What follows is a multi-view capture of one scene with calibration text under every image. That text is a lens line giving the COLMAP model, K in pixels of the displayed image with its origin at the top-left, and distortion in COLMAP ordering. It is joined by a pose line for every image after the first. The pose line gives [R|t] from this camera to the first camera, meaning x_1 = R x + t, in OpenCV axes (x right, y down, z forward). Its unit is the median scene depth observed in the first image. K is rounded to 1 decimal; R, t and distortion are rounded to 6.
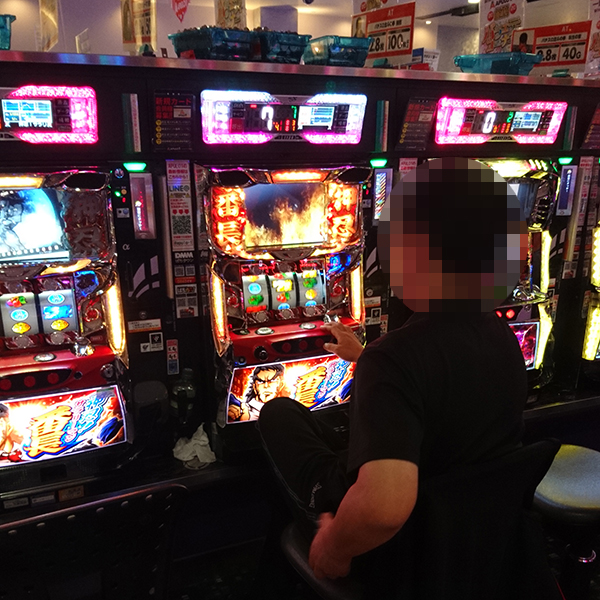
lens RADIAL K [[626.0, 0, 300.8], [0, 626.0, 275.5], [0, 0, 1]] dist [-0.006282, -0.005292]
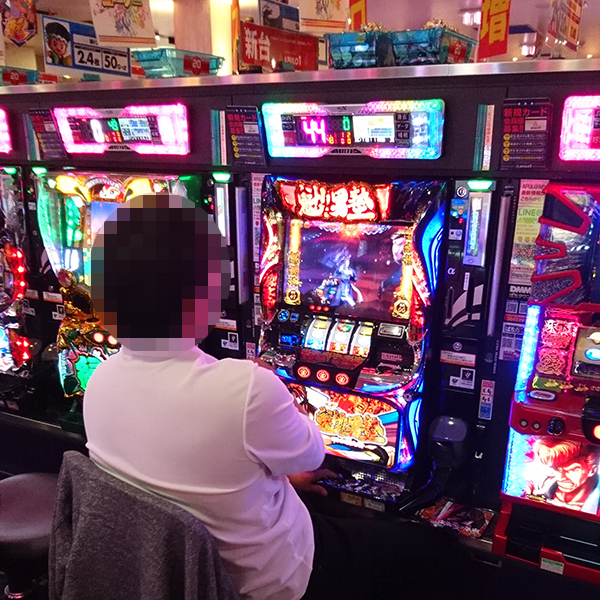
lens RADIAL K [[691.7, 0, 301.4], [0, 691.7, 327.9], [0, 0, 1]] dist [0.014882, 0.005744]
pose [[0.676937, 0.185559, -0.712267, 0.706046], [-0.166682, 0.981207, 0.097208, -0.055453], [0.716919, 0.052918, 0.695145, 0.266487]]
